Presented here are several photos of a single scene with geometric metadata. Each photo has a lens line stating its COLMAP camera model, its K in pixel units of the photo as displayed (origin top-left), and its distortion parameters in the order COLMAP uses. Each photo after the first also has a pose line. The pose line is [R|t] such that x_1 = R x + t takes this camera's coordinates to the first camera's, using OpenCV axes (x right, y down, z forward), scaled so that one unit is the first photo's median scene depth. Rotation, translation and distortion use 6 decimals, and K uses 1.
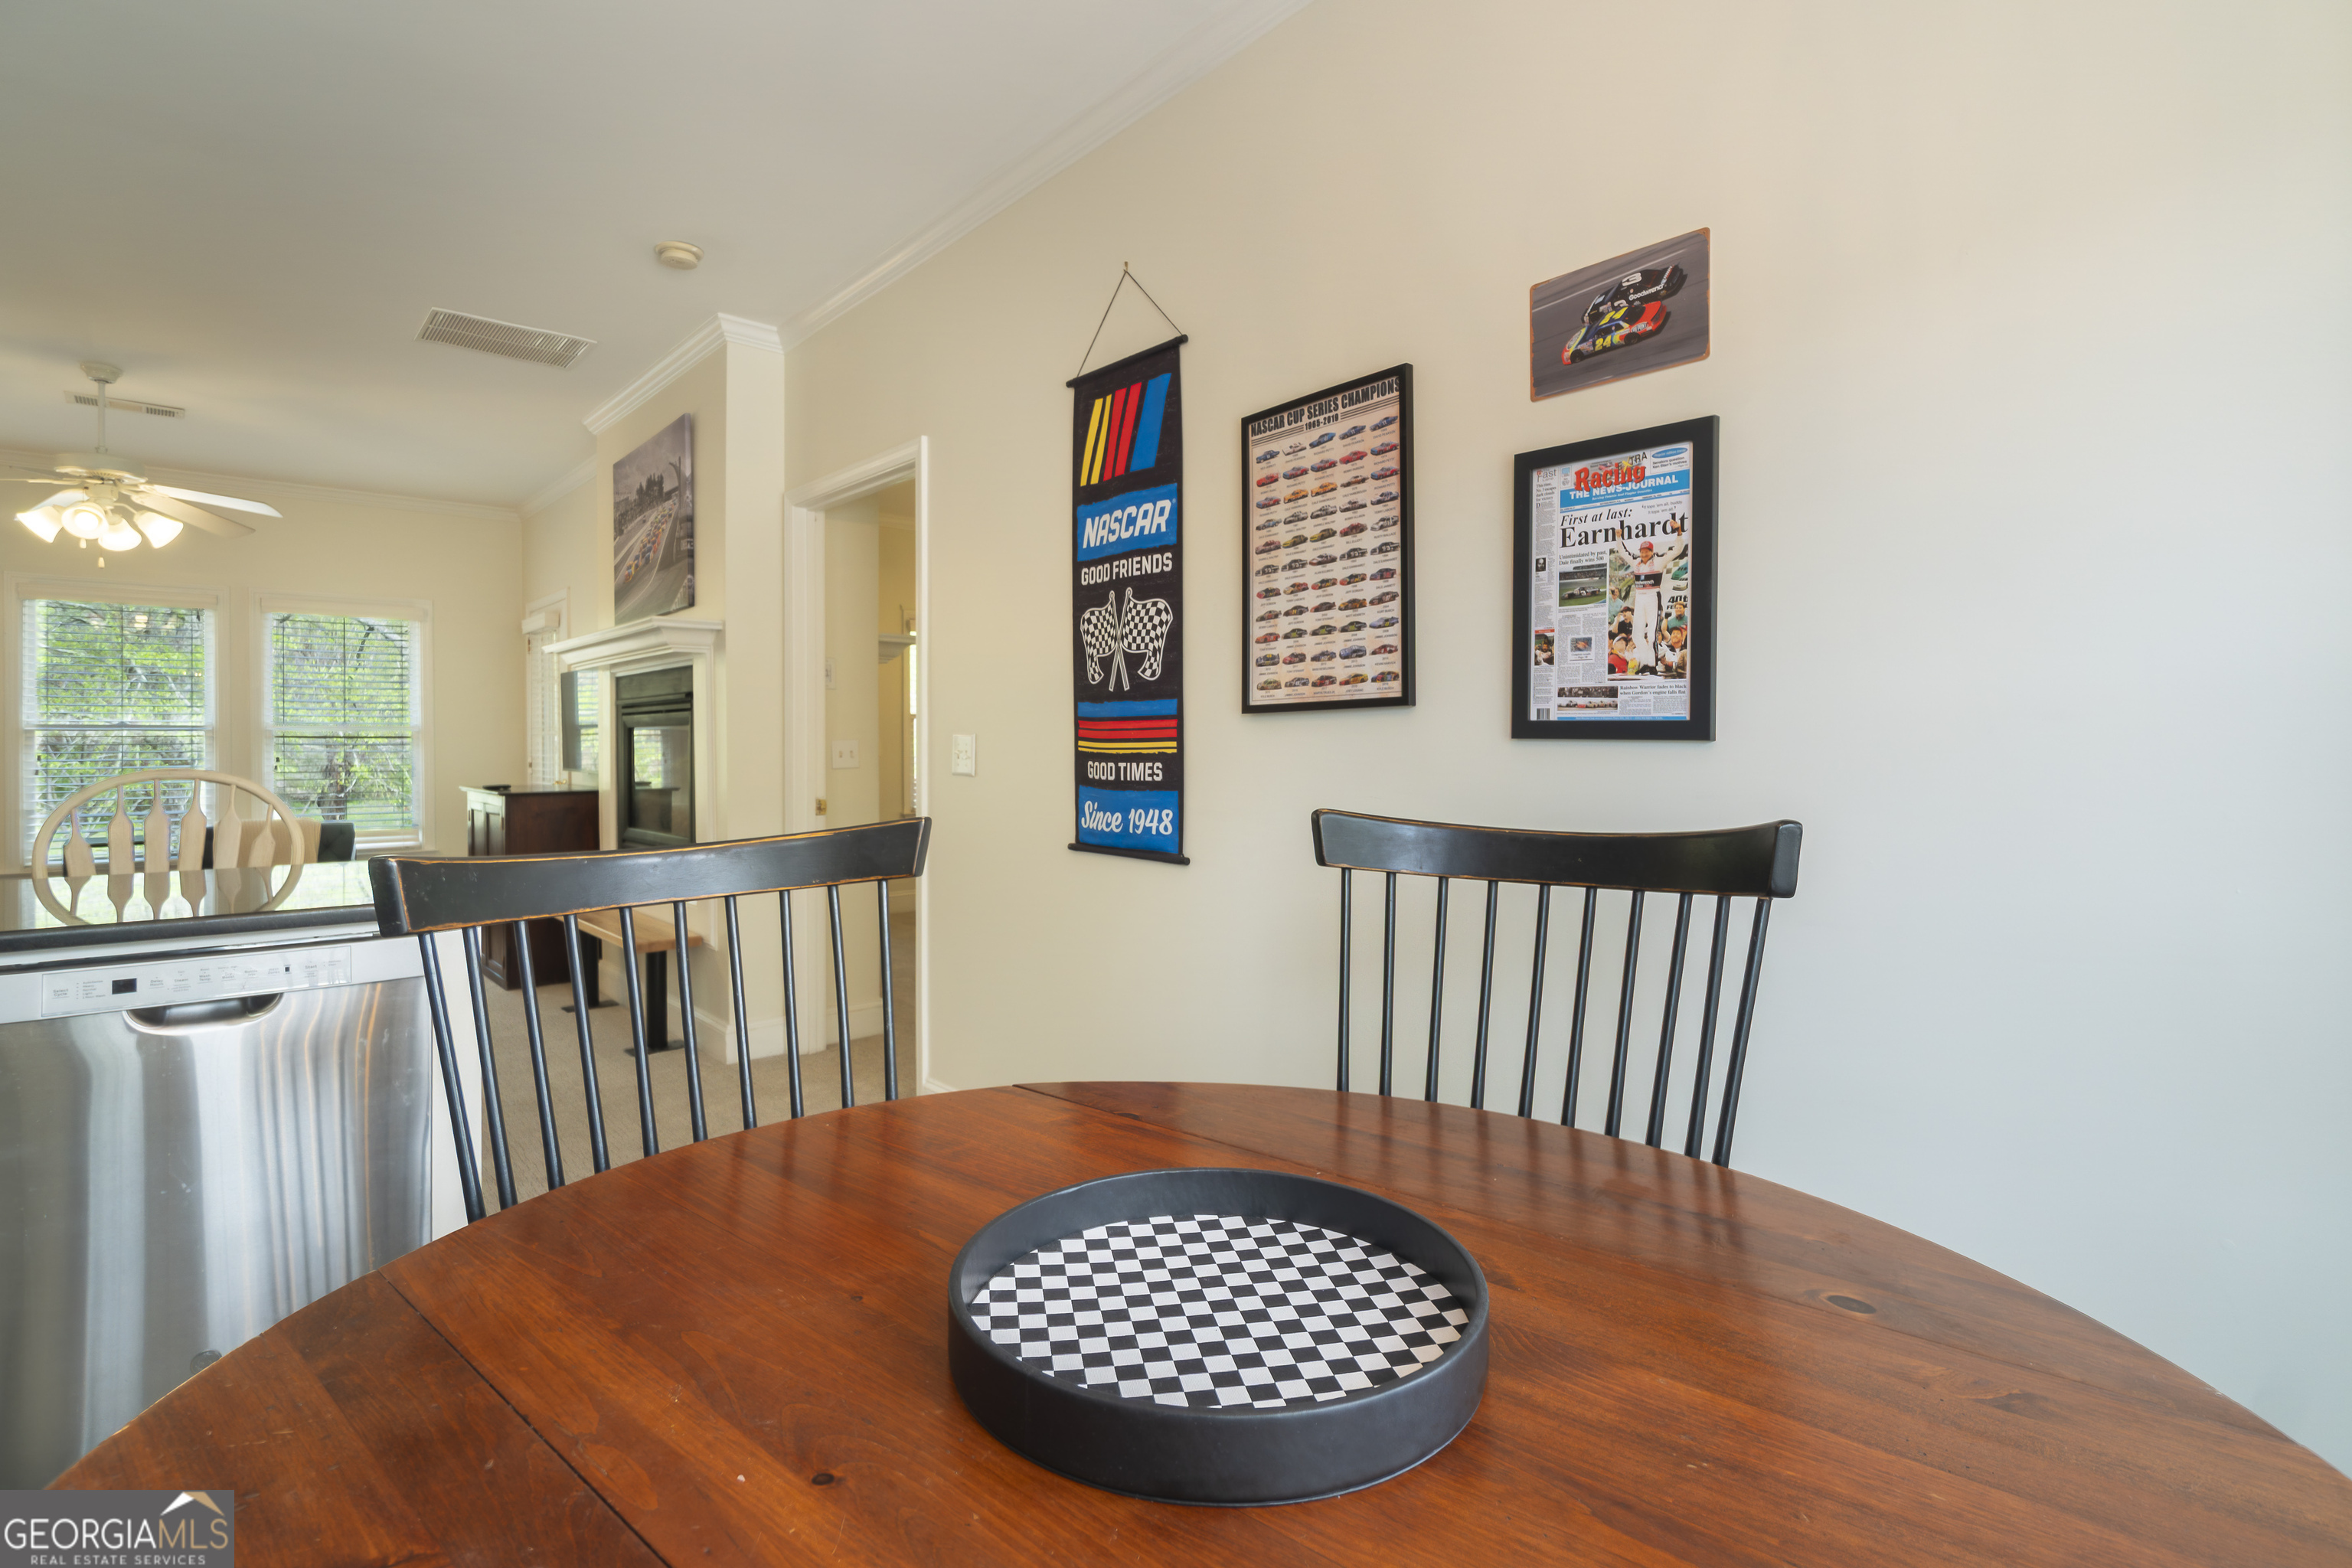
lens RADIAL K [[1124.4, 0, 1184.8], [0, 1124.4, 746.9], [0, 0, 1]] dist [-0.000785, -0.000483]
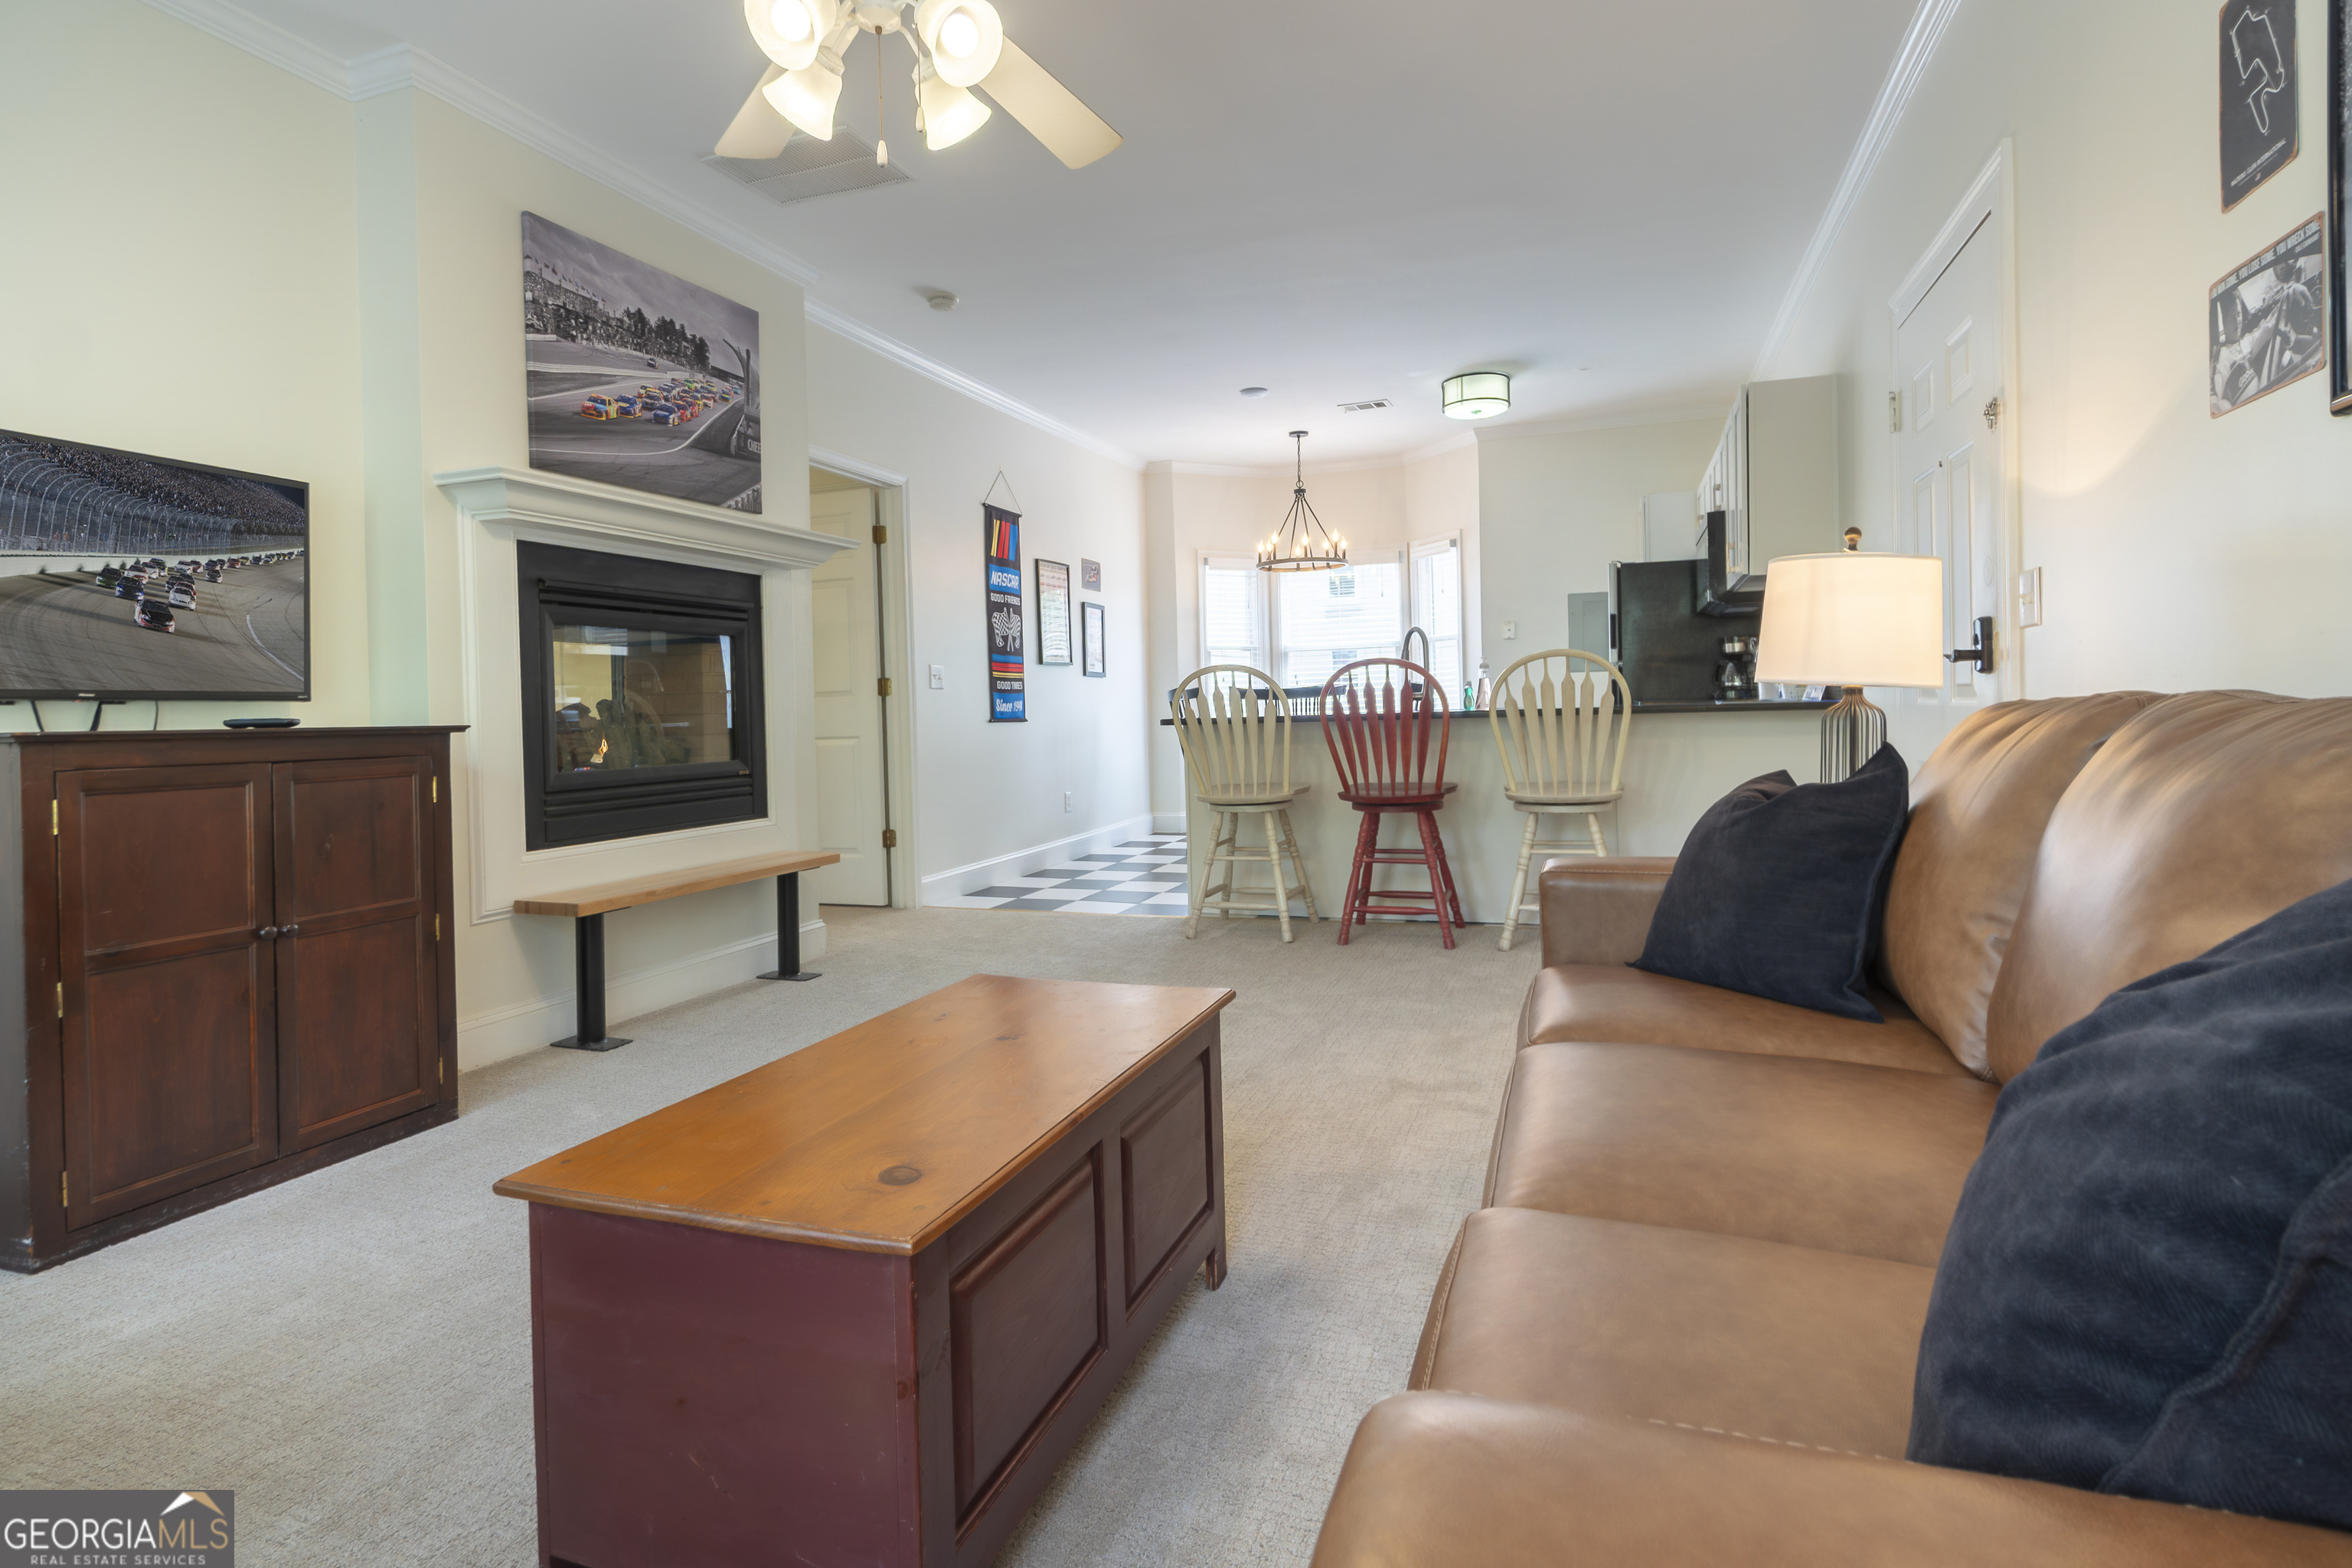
lens RADIAL K [[1124.4, 0, 1149.1], [0, 1124.4, 715.0], [0, 0, 1]] dist [-0.000785, -0.000483]
pose [[-0.449444, 0.005046, 0.893294, -2.280389], [0.022909, 0.999720, 0.005879, 0.075810], [-0.893015, 0.023106, -0.449434, 1.797515]]
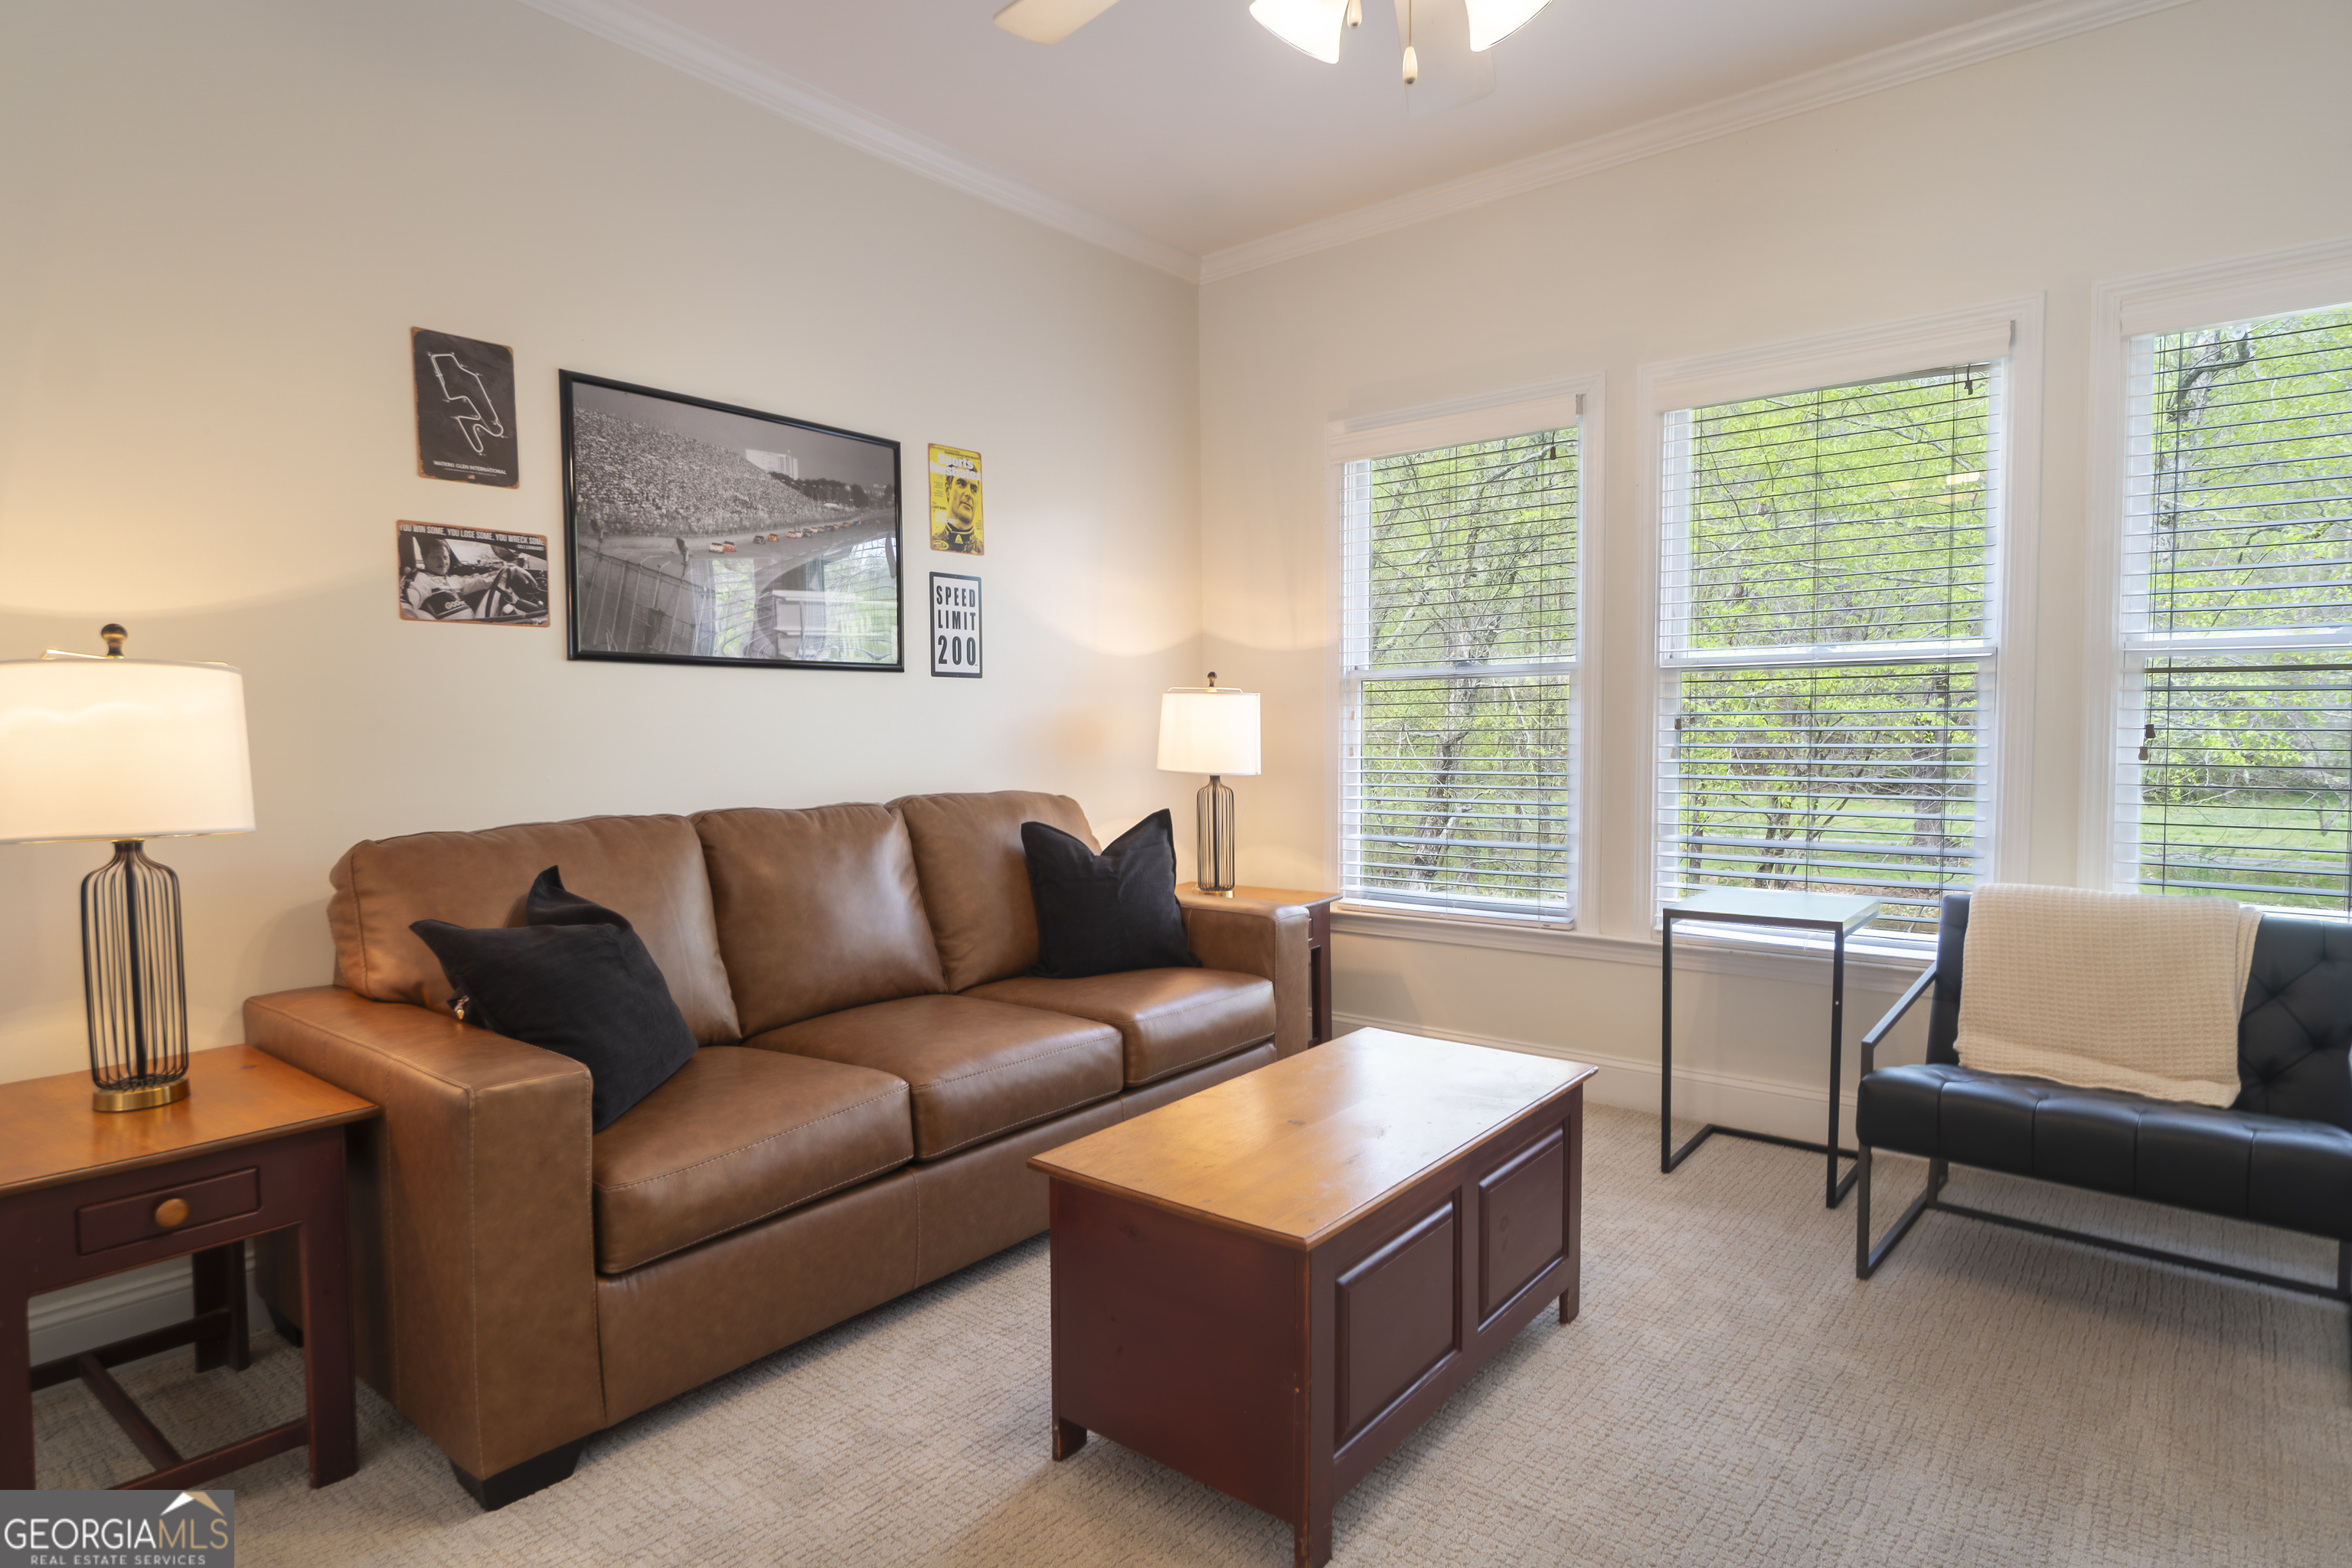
lens RADIAL K [[1269.8, 0, 1155.2], [0, 1269.8, 798.2], [0, 0, 1]] dist [0.003100, -0.003404]
pose [[0.167472, 0.060351, -0.984028, -1.065009], [0.002108, 0.998100, 0.061573, 0.011170], [0.985875, -0.012386, 0.167027, 1.415984]]
